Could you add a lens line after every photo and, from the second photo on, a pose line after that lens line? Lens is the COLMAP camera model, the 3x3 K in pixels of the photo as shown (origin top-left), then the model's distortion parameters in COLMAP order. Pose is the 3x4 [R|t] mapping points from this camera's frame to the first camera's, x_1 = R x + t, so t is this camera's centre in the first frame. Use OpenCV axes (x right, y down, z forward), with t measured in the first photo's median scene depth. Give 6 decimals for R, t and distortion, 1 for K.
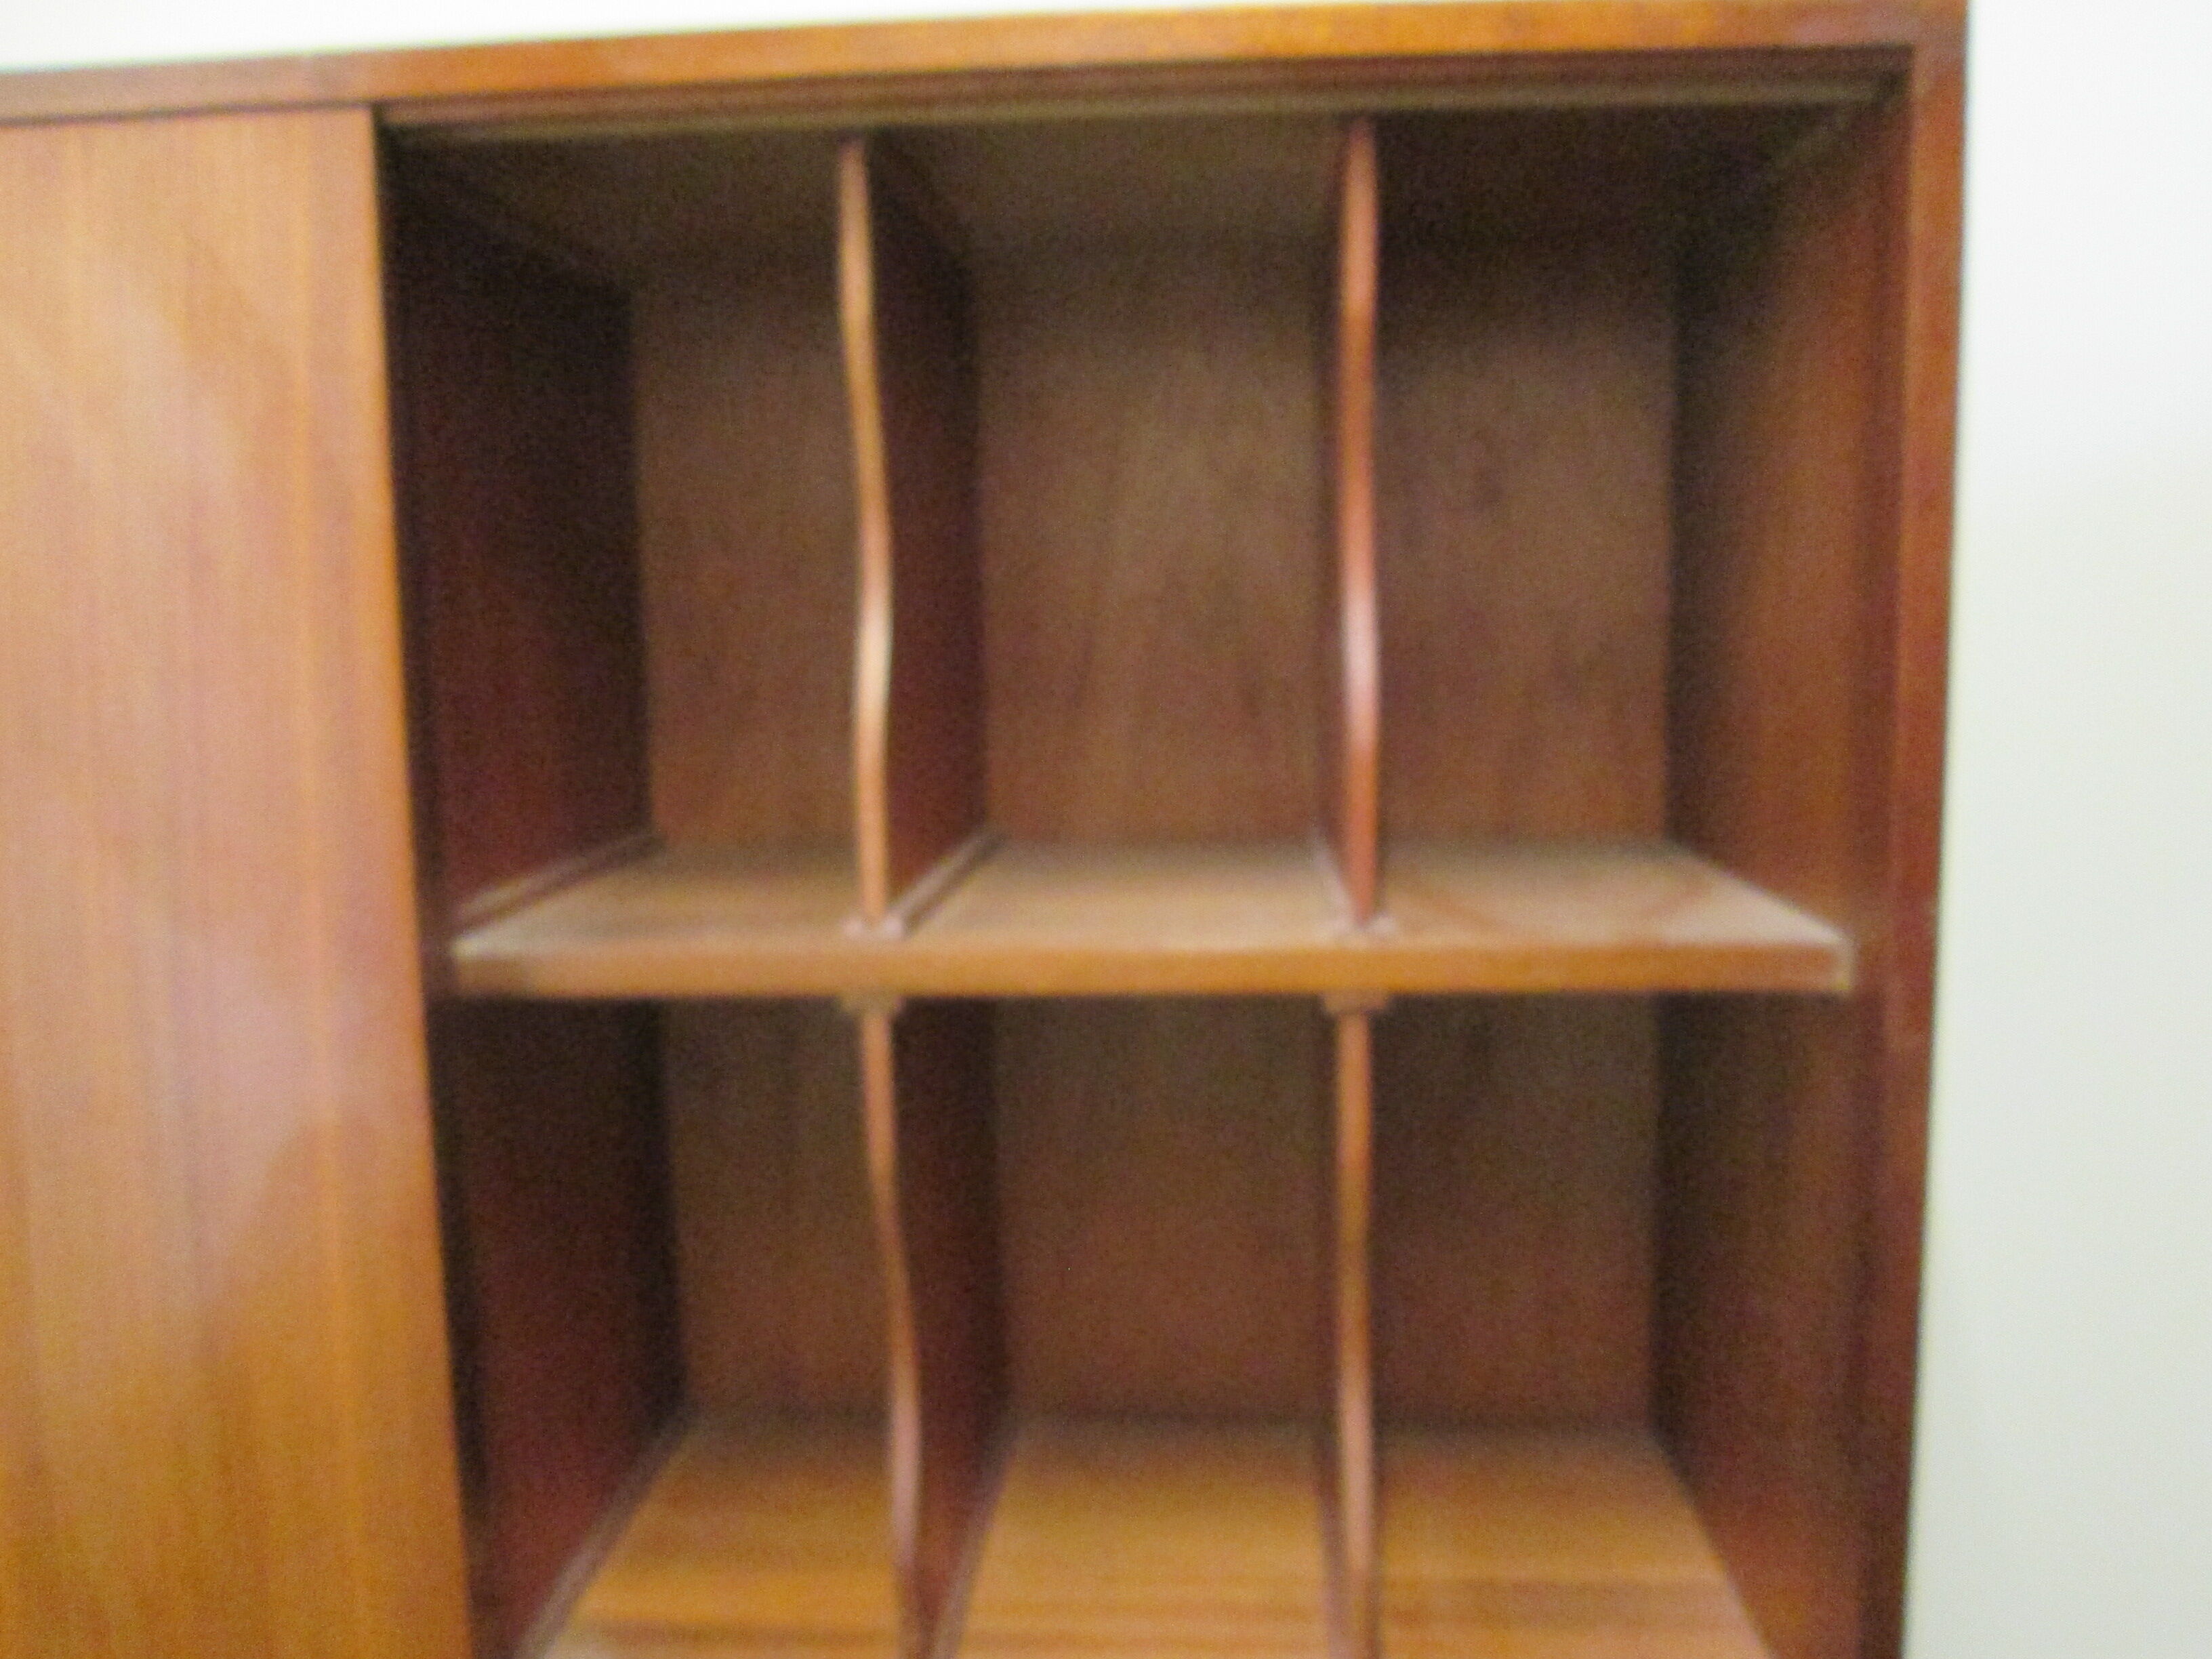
lens RADIAL K [[1749.7, 0, 1107.7], [0, 1749.7, 826.4], [0, 0, 1]] dist [-0.018985, 0.003785]
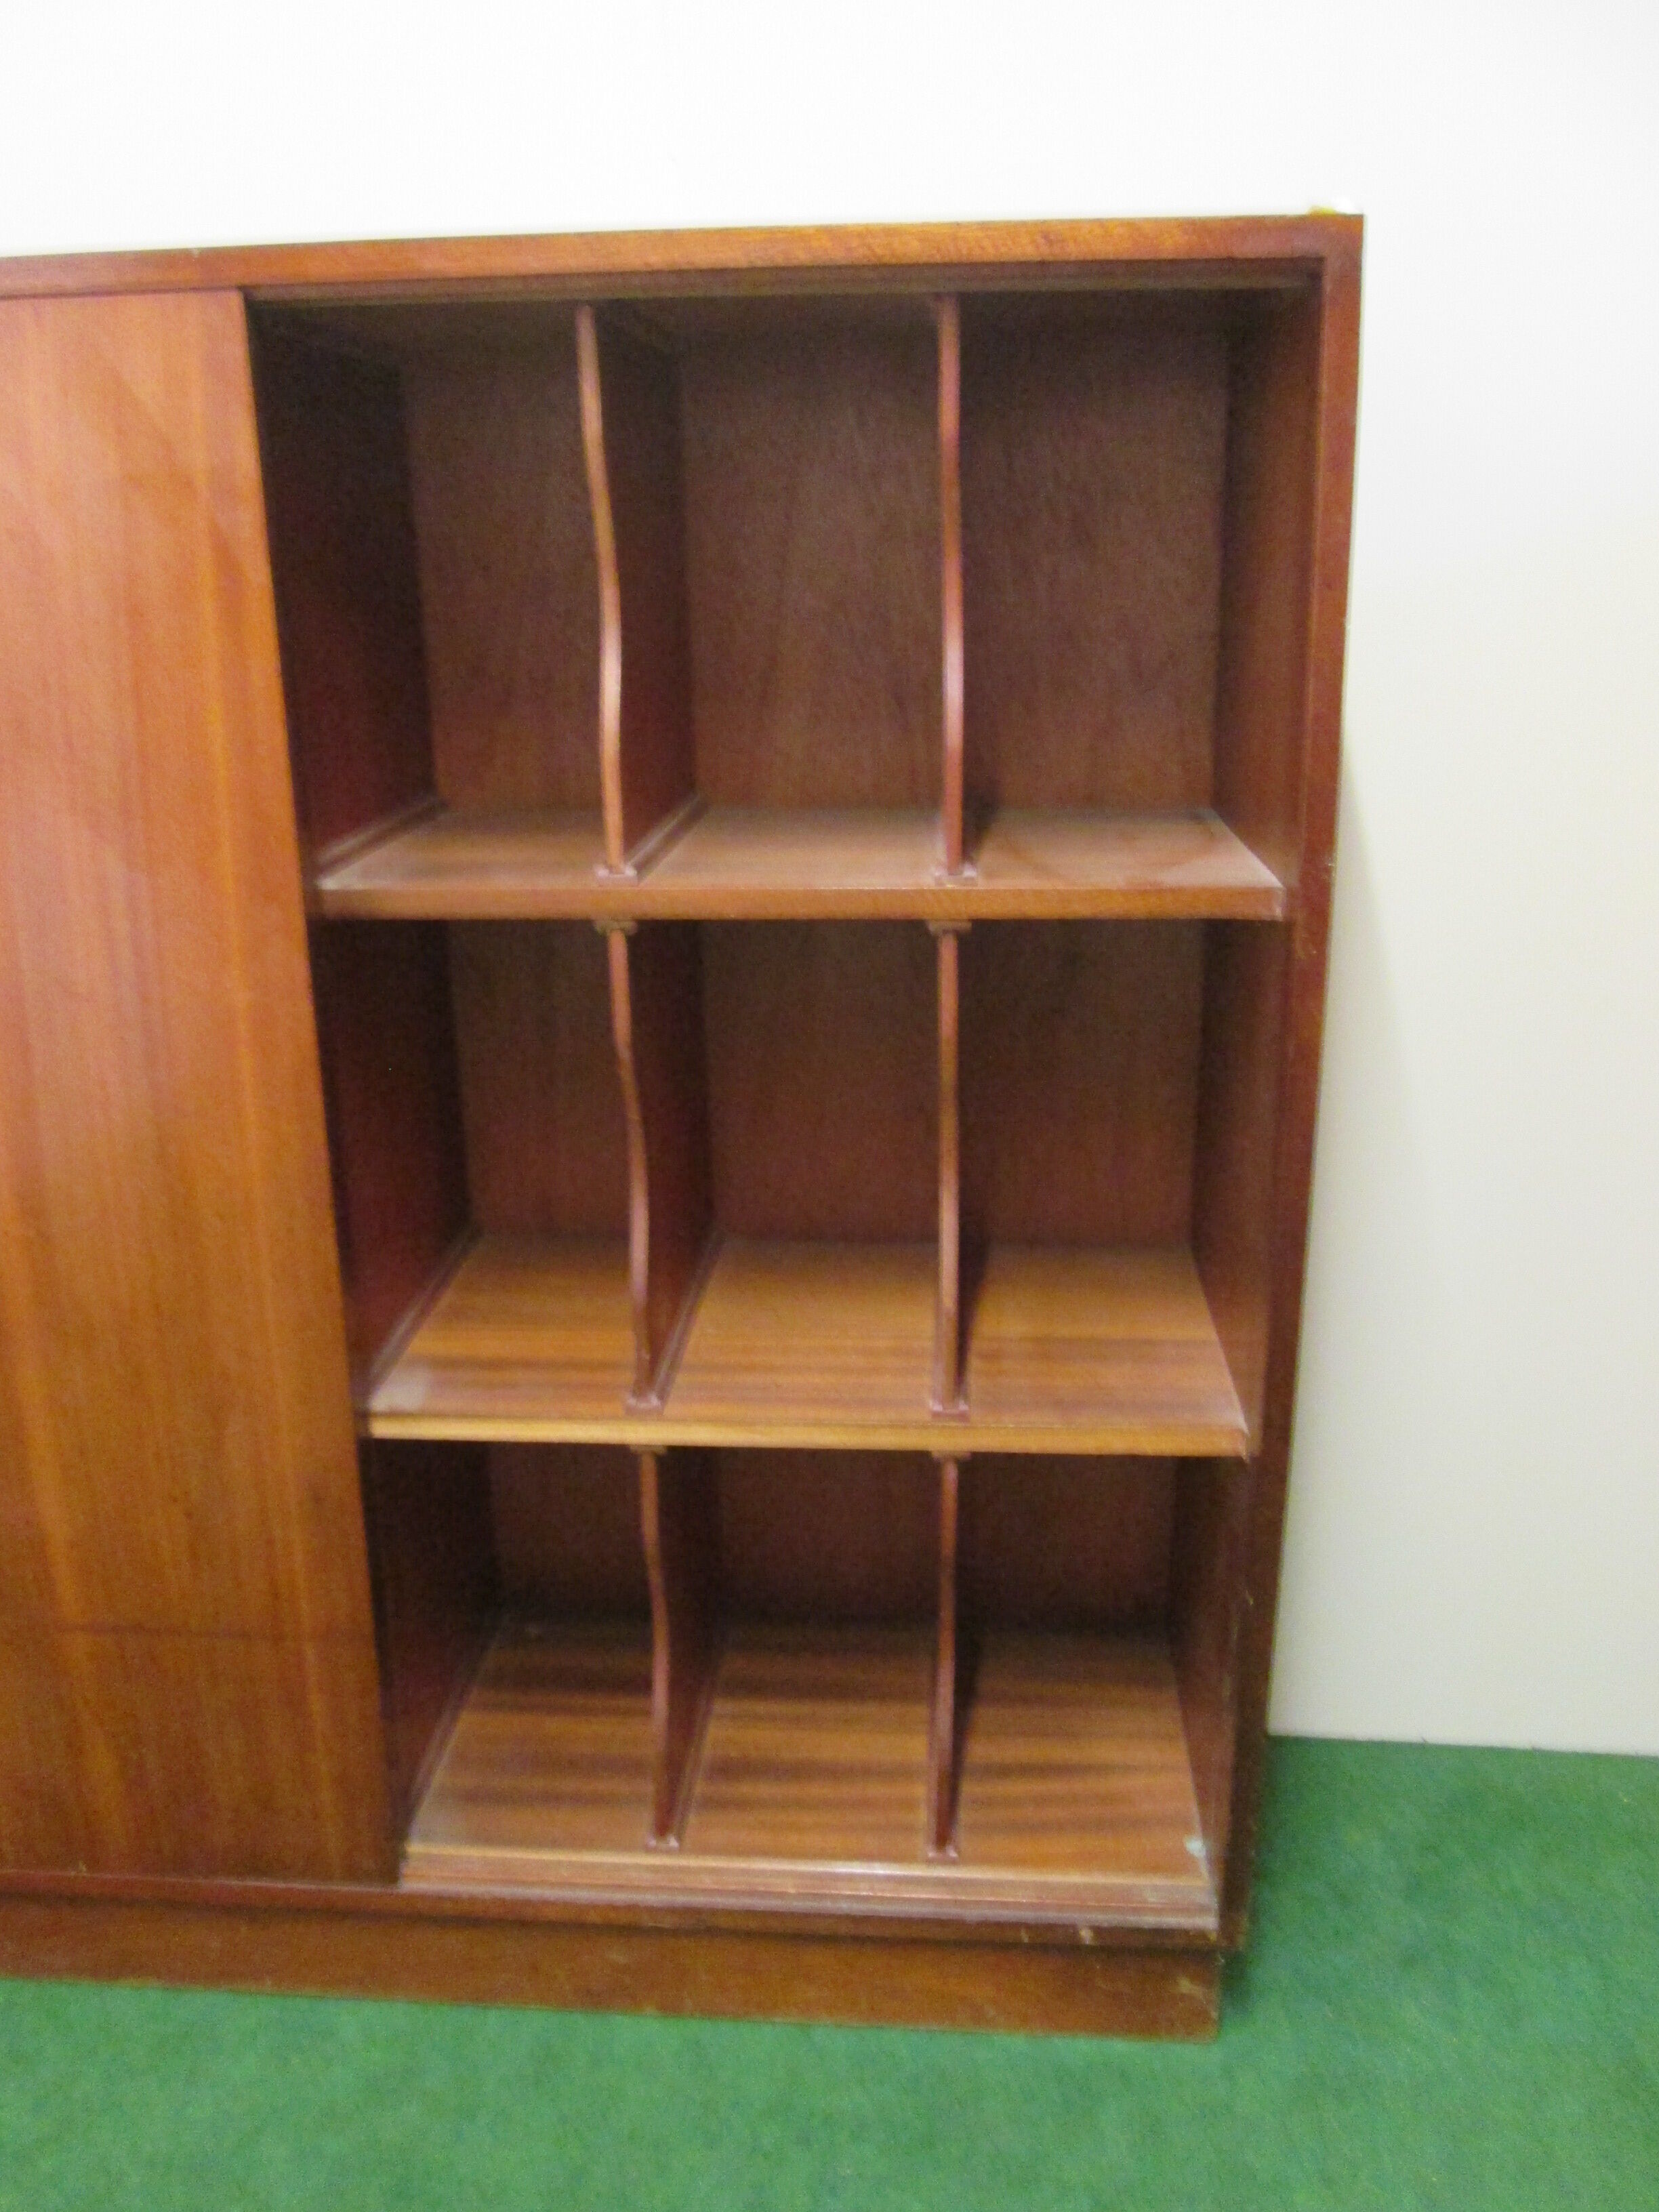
lens RADIAL K [[1749.7, 0, 833.8], [0, 1749.7, 1128.3], [0, 0, 1]] dist [-0.018985, 0.003785]
pose [[0.999990, 0.004144, 0.001562, 0.044627], [-0.004375, 0.979172, 0.202985, -0.026347], [-0.000688, -0.202989, 0.979181, -0.433639]]
